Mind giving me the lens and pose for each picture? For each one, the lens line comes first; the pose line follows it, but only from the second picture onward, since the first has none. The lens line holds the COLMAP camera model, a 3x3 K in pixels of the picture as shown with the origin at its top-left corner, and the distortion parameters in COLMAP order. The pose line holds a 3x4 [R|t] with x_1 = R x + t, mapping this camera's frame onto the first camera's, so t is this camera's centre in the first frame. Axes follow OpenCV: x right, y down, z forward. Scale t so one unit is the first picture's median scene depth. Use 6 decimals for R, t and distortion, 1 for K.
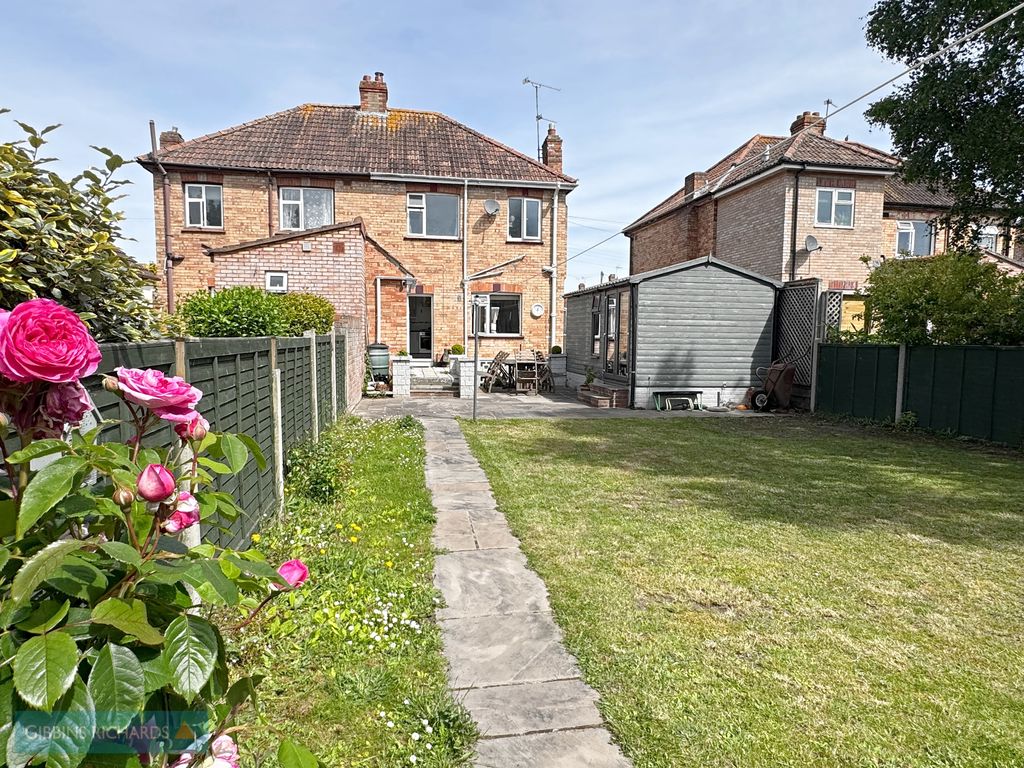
lens RADIAL K [[620.2, 0, 511.4], [0, 620.2, 385.7], [0, 0, 1]] dist [-0.003520, 0.000248]
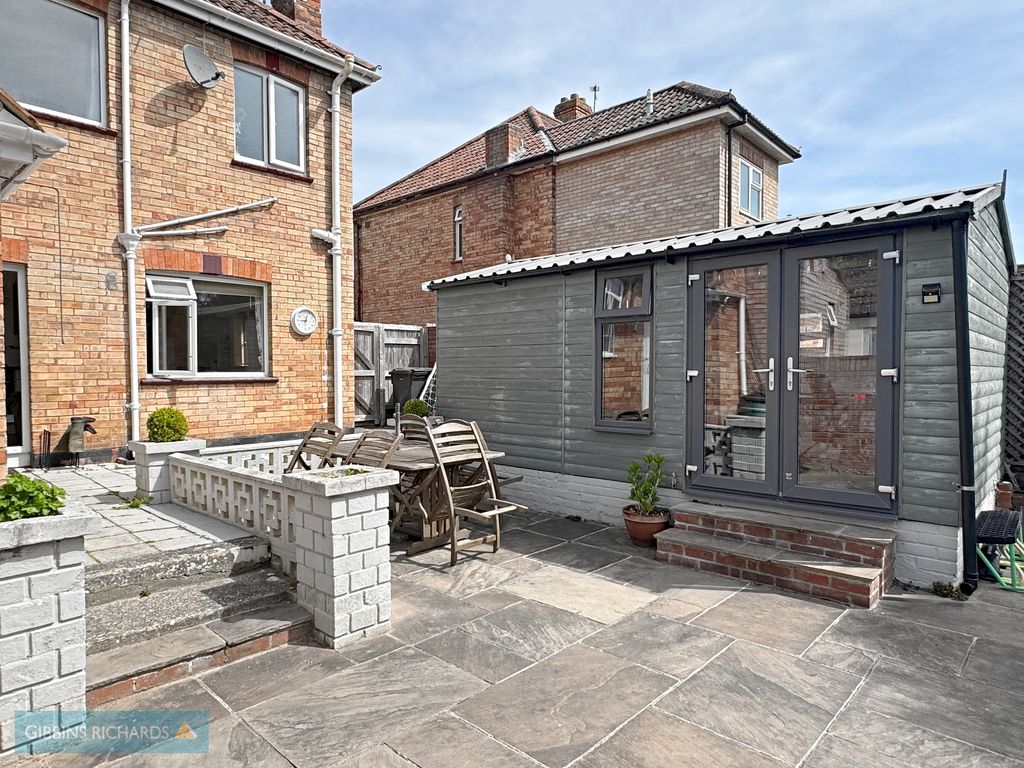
lens RADIAL K [[620.2, 0, 513.4], [0, 620.2, 385.6], [0, 0, 1]] dist [-0.003520, 0.000248]
pose [[0.791947, -0.027426, 0.609973, -0.120246], [0.060046, 0.997647, -0.033103, -0.048971], [-0.607630, 0.062843, 0.791730, 0.542293]]
